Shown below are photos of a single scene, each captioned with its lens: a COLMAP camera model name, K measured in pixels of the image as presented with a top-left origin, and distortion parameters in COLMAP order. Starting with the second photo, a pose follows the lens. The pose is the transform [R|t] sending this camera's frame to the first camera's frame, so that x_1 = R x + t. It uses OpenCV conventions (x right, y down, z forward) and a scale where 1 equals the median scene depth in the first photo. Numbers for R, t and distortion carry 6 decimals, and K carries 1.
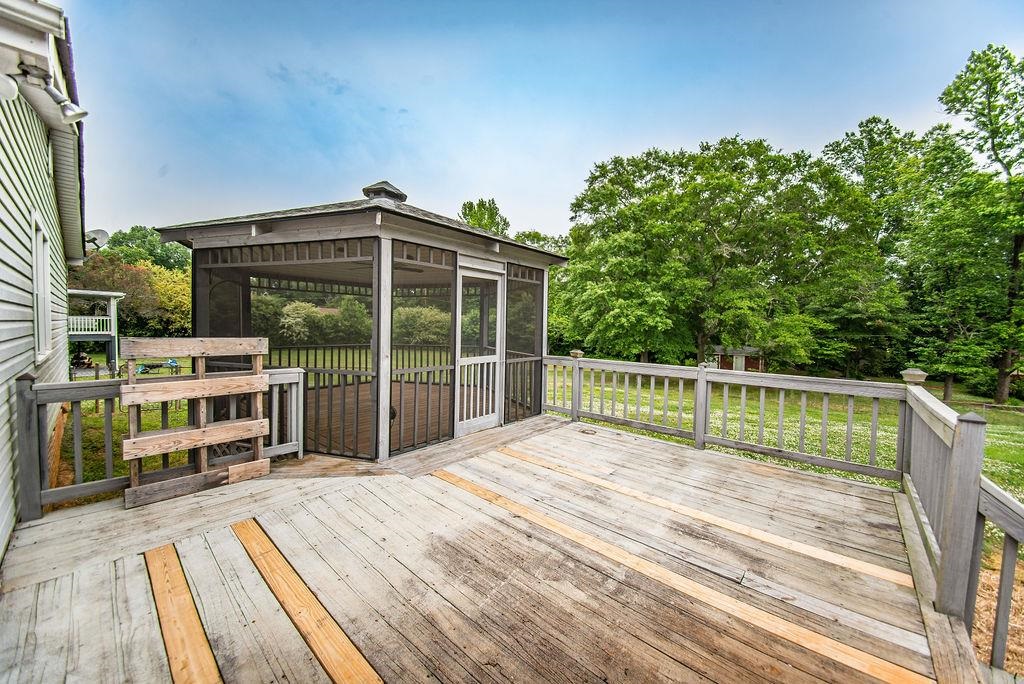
lens RADIAL K [[375.5, 0, 513.7], [0, 375.5, 338.1], [0, 0, 1]] dist [0.011754, -0.010450]
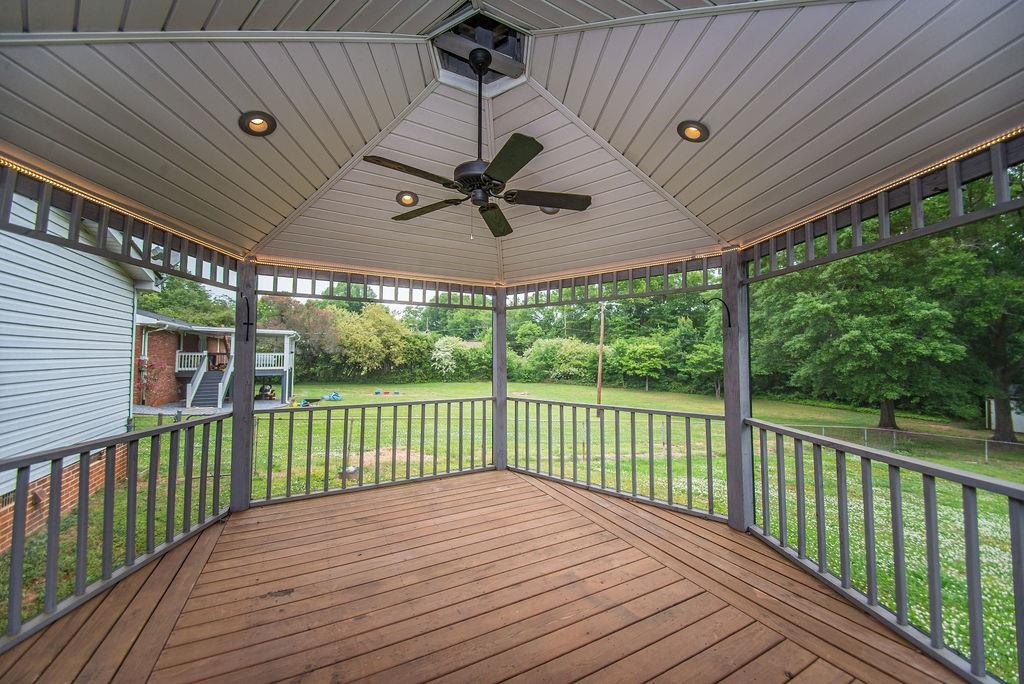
lens RADIAL K [[375.5, 0, 513.7], [0, 375.5, 338.1], [0, 0, 1]] dist [0.011754, -0.010450]
pose [[0.934653, -0.028610, -0.354407, -0.048957], [-0.001056, 0.996530, -0.083229, -0.008058], [0.355559, 0.078165, 0.931380, 0.164842]]
